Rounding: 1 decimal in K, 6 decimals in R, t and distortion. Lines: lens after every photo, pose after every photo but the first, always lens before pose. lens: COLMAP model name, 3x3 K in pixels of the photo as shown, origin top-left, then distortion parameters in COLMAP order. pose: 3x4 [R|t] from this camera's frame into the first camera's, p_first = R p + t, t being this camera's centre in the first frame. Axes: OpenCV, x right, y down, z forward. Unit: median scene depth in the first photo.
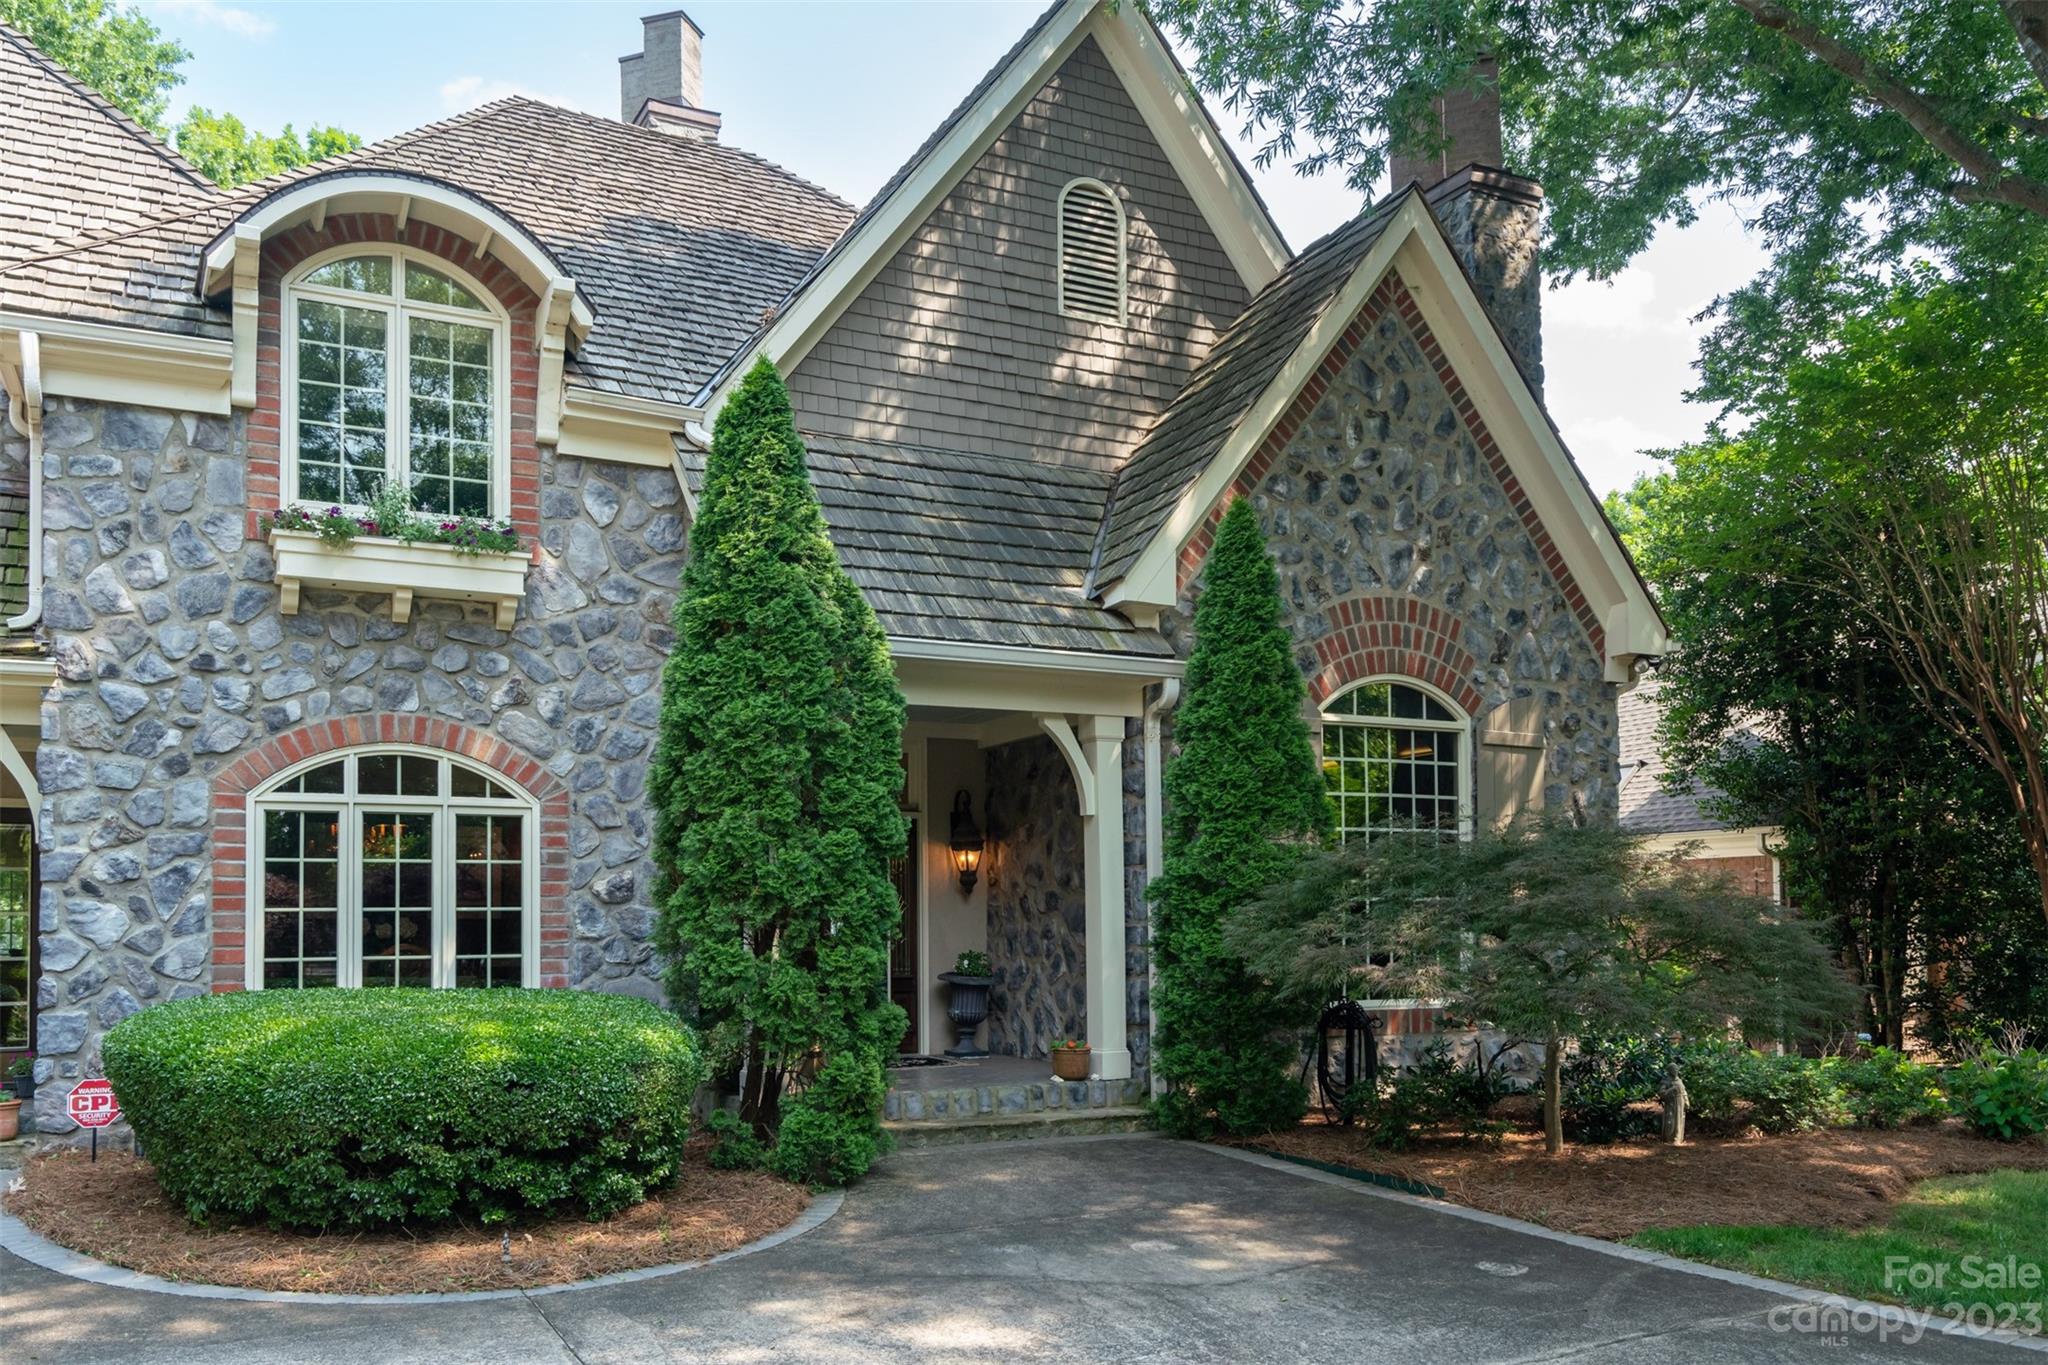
lens RADIAL K [[1597.5, 0, 1070.3], [0, 1597.5, 884.9], [0, 0, 1]] dist [-0.008029, -0.002611]
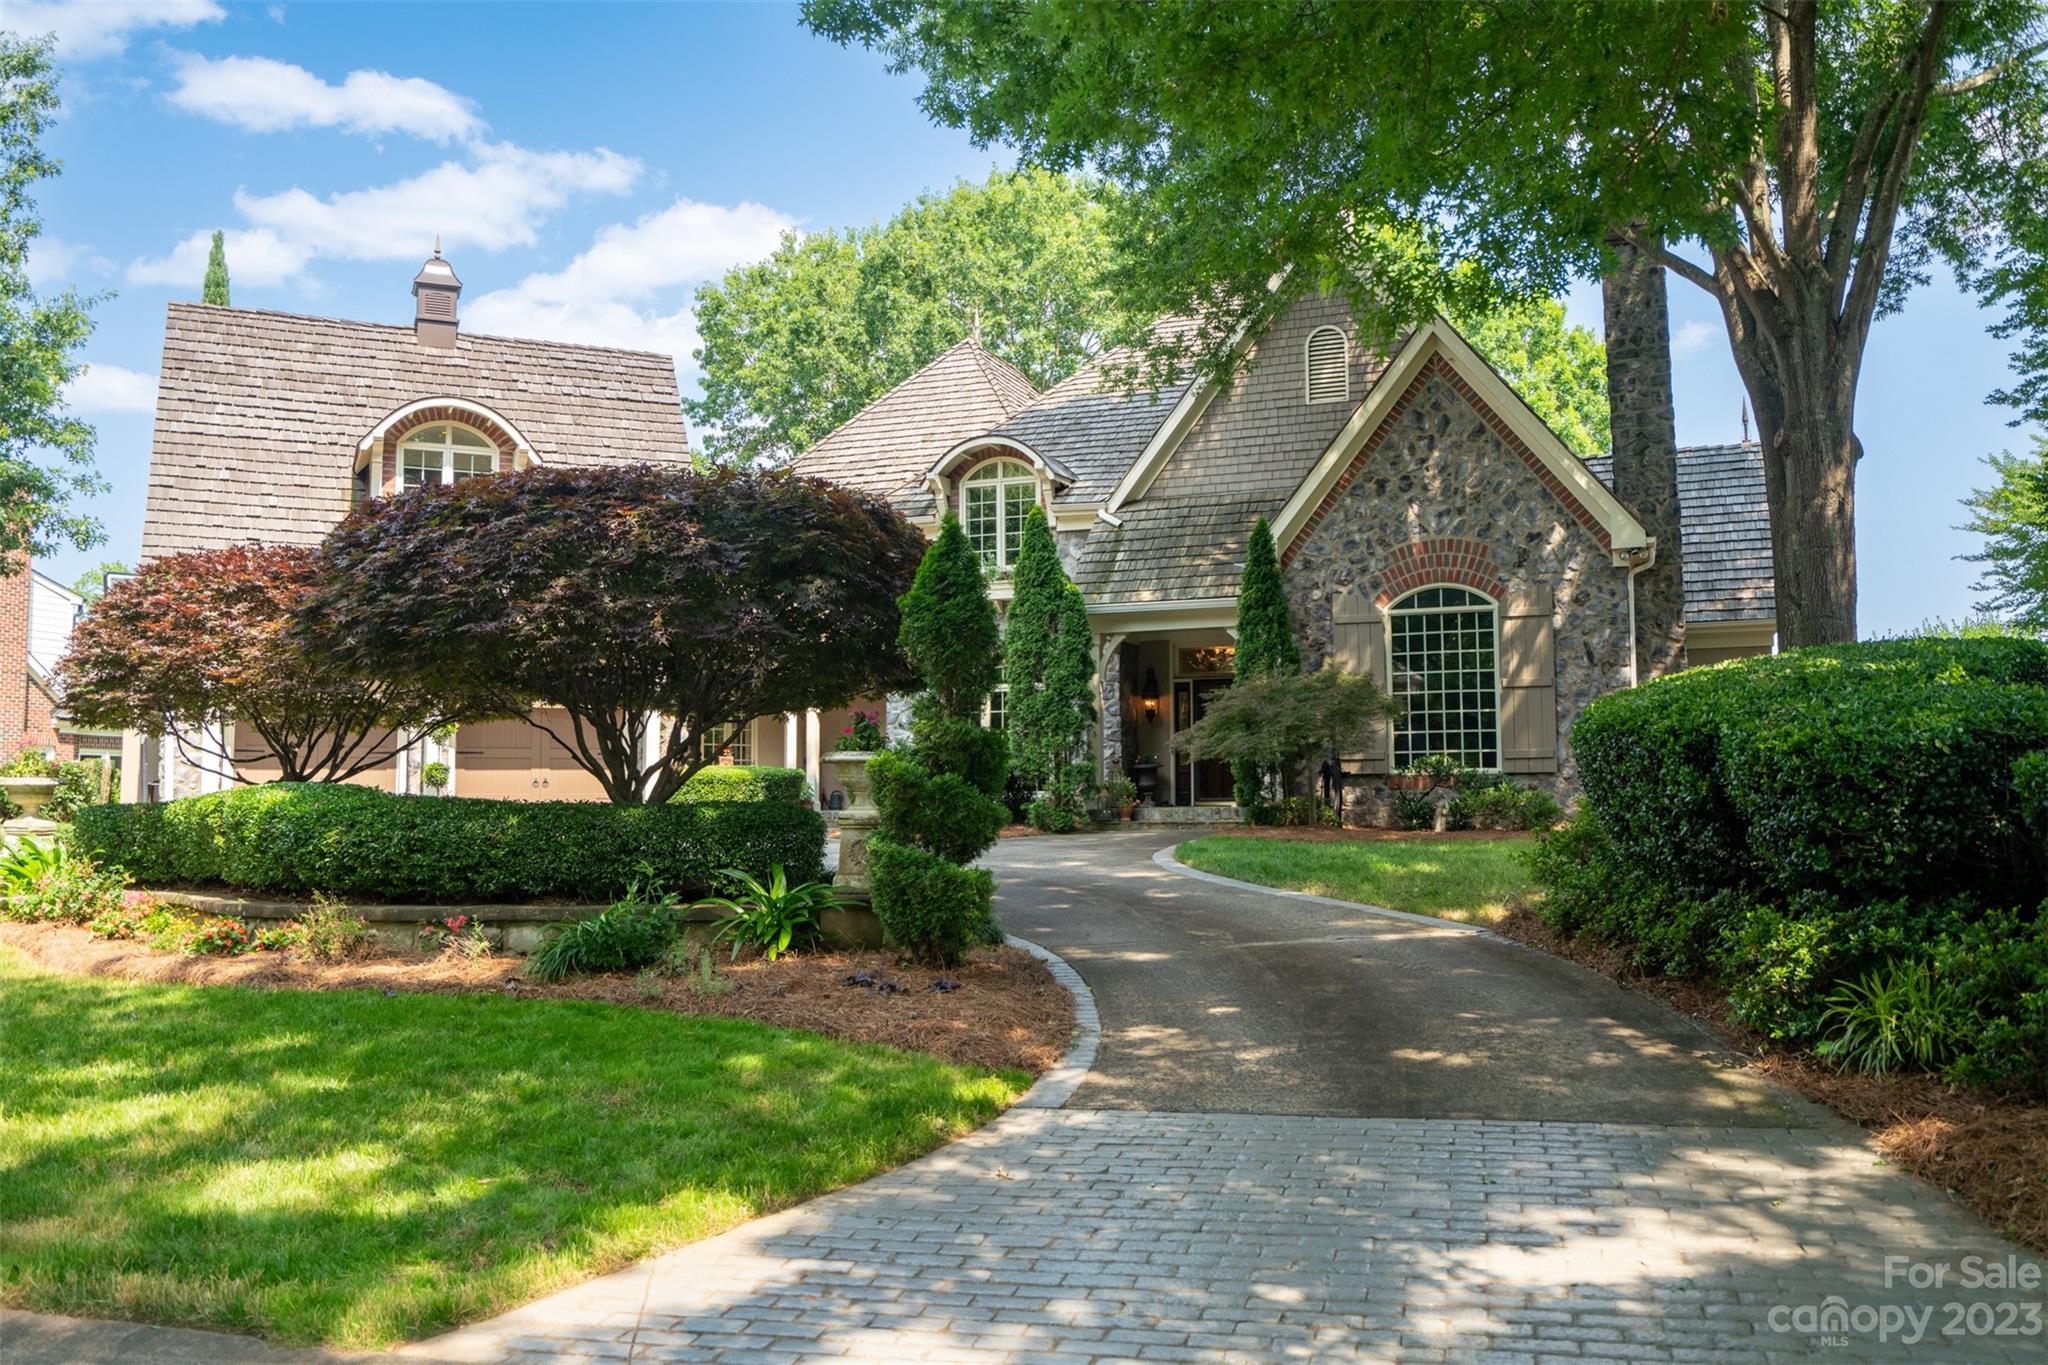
lens RADIAL K [[1692.0, 0, 1024.6], [0, 1692.0, 681.0], [0, 0, 1]] dist [-0.008546, -0.007366]
pose [[0.657122, -0.052750, -0.751937, 1.296298], [0.018439, 0.998375, -0.053924, 0.067180], [0.753559, 0.021570, 0.657026, -0.559134]]
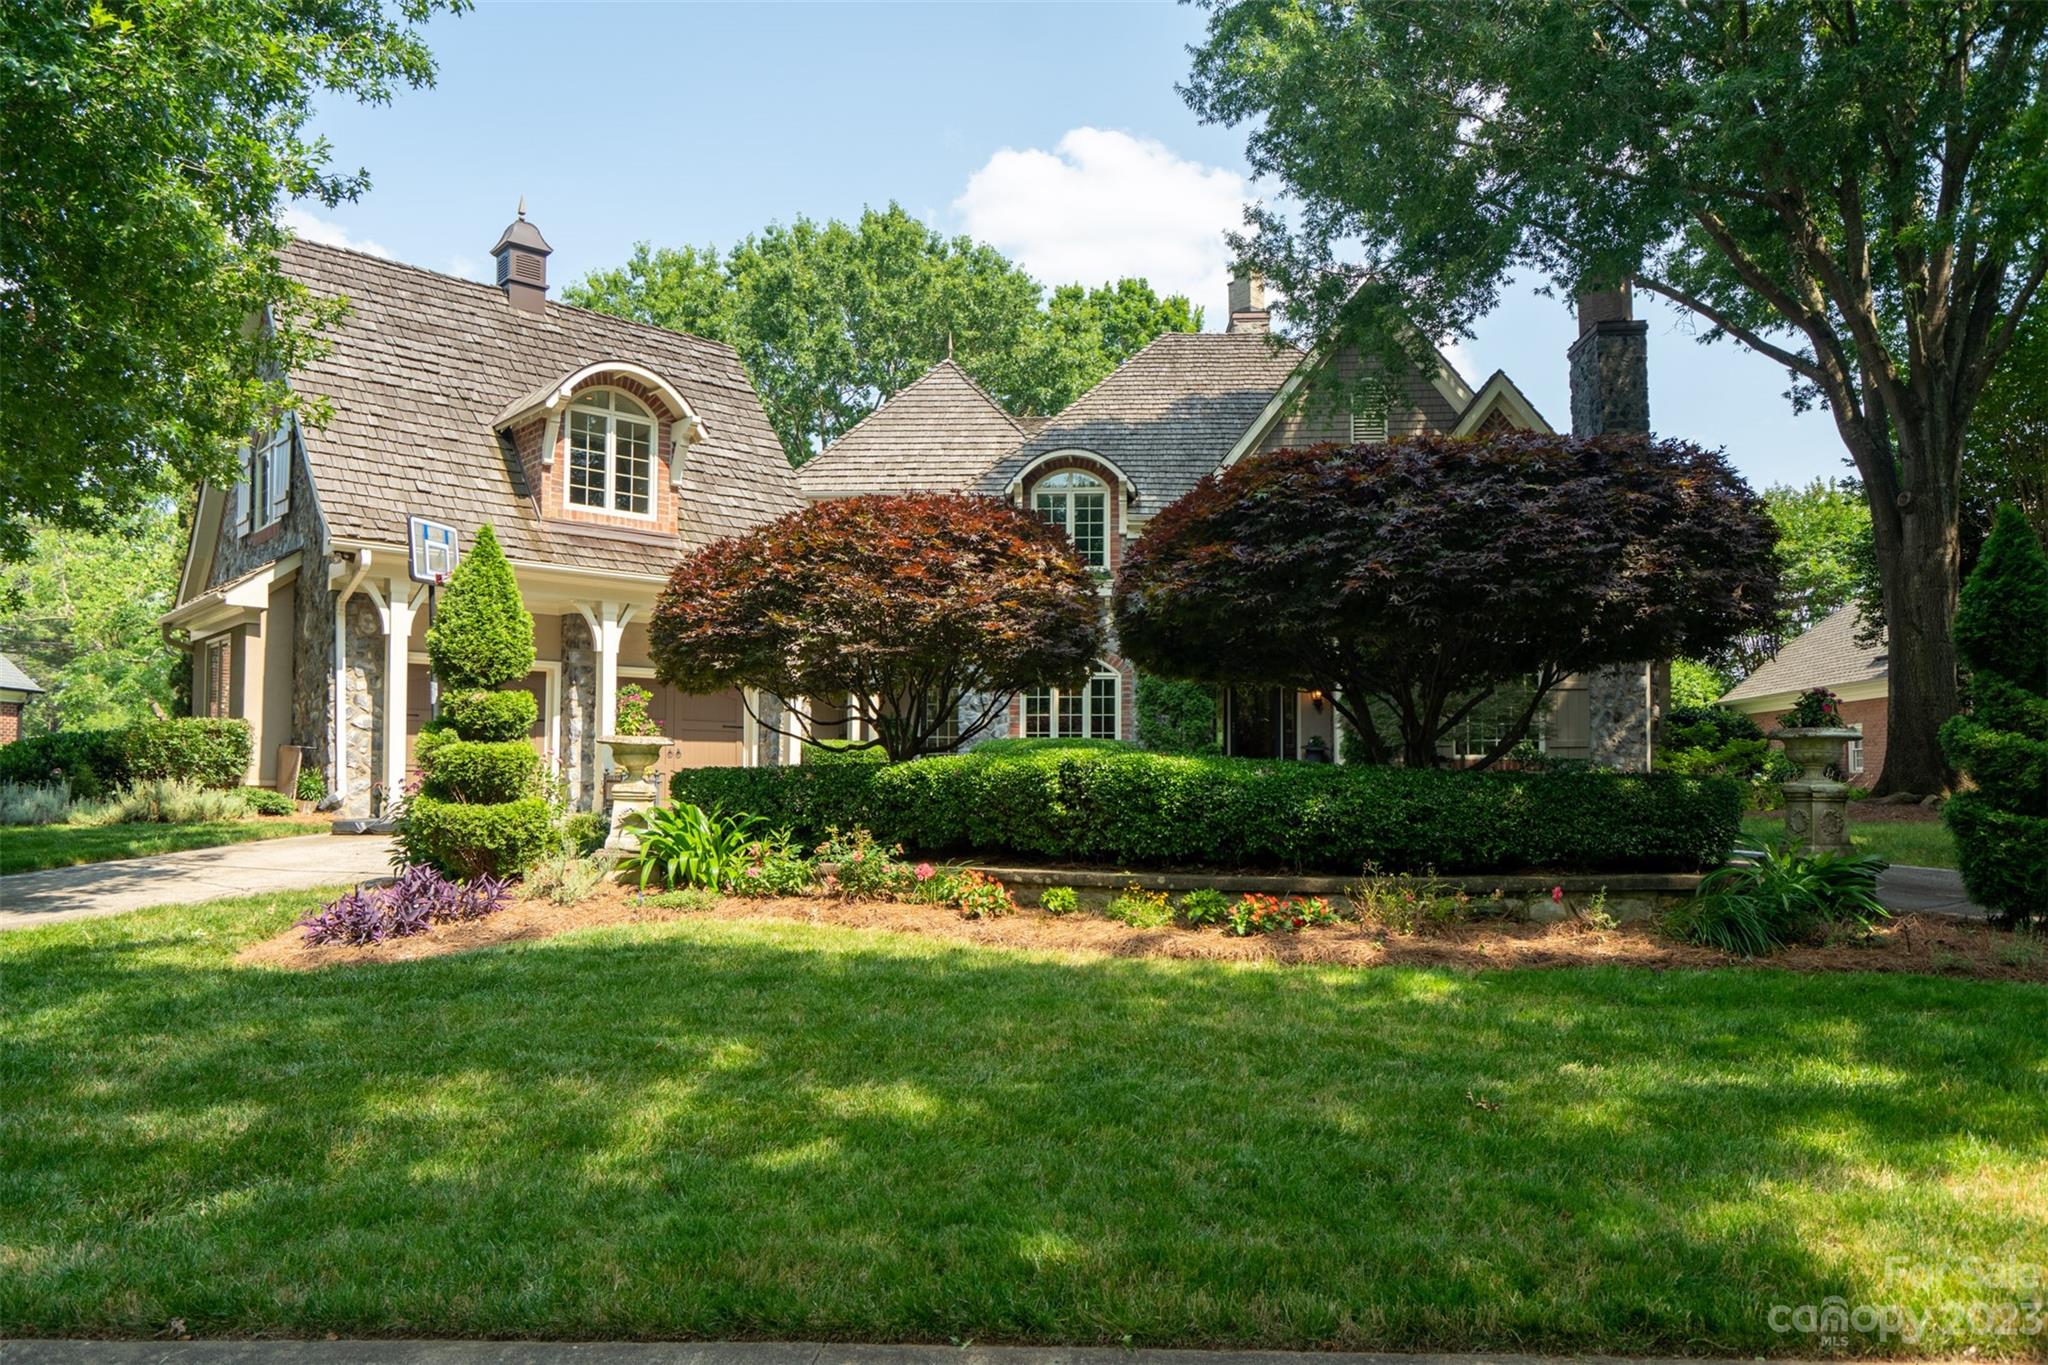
lens RADIAL K [[1417.8, 0, 1056.1], [0, 1417.8, 726.2], [0, 0, 1]] dist [-0.005444, -0.001231]
pose [[0.858933, -0.011844, -0.511951, 0.661717], [0.002086, 0.999805, -0.019630, 0.068872], [0.512084, 0.015793, 0.858790, -0.903545]]
